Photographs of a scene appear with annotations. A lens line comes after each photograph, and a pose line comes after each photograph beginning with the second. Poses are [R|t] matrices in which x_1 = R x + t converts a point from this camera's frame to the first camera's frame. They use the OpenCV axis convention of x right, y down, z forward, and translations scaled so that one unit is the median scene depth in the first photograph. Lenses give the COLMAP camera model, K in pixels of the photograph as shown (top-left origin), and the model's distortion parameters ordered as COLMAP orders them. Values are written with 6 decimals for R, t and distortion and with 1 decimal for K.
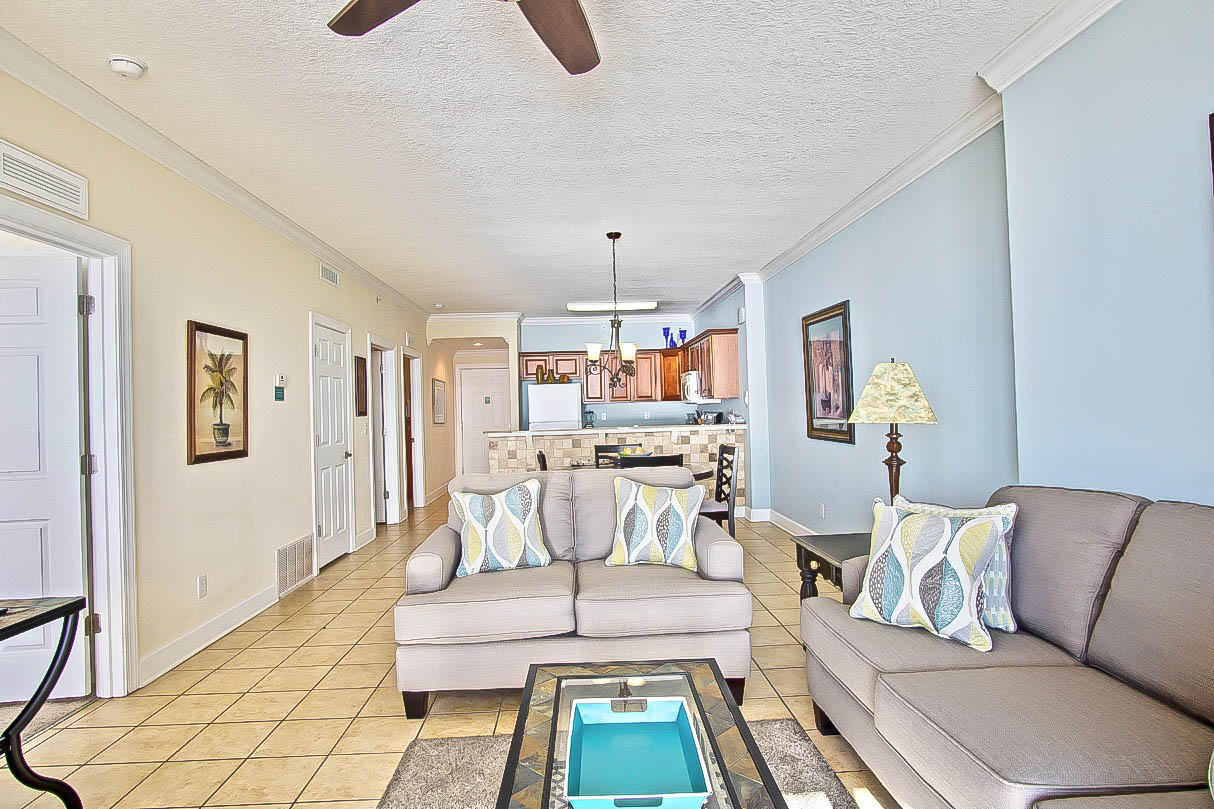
lens RADIAL K [[652.8, 0, 611.3], [0, 652.8, 402.5], [0, 0, 1]] dist [-0.027807, 0.004845]
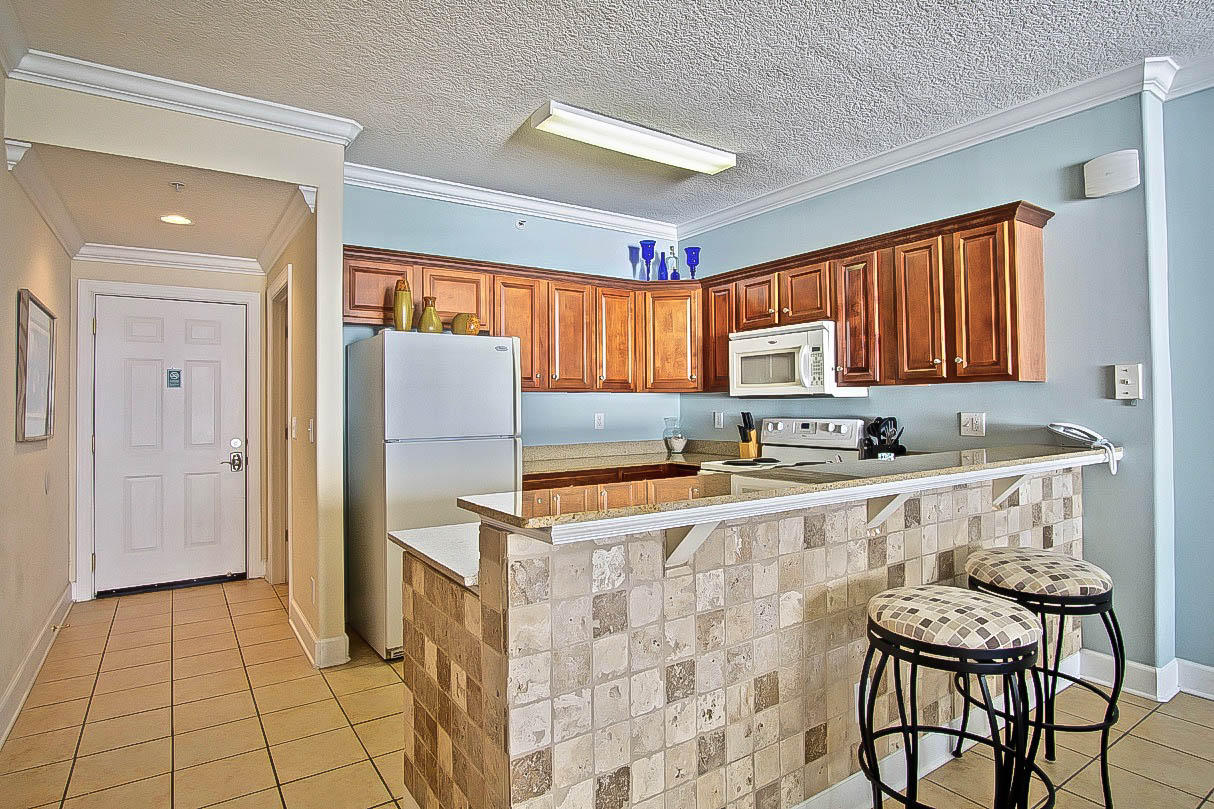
lens RADIAL K [[652.8, 0, 608.6], [0, 652.8, 393.8], [0, 0, 1]] dist [-0.027807, 0.004845]
pose [[0.856502, 0.029131, 0.515321, -0.193268], [-0.019966, 0.999529, -0.023318, 0.011534], [-0.515757, 0.009683, 0.856680, 0.612262]]
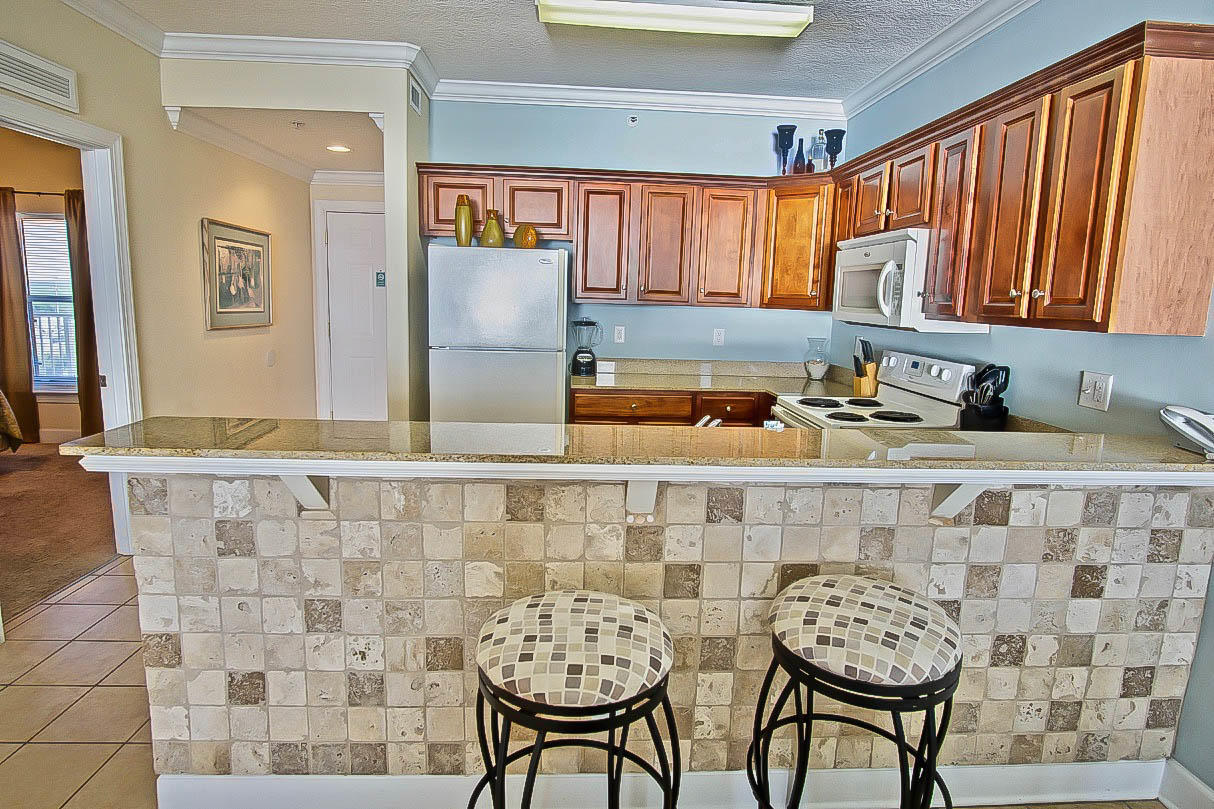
lens RADIAL K [[652.8, 0, 608.0], [0, 652.8, 394.7], [0, 0, 1]] dist [-0.027807, 0.004845]
pose [[0.998296, 0.057724, 0.008598, -0.021280], [-0.058352, 0.984752, 0.163887, -0.009656], [0.000993, -0.164109, 0.986442, 0.585898]]
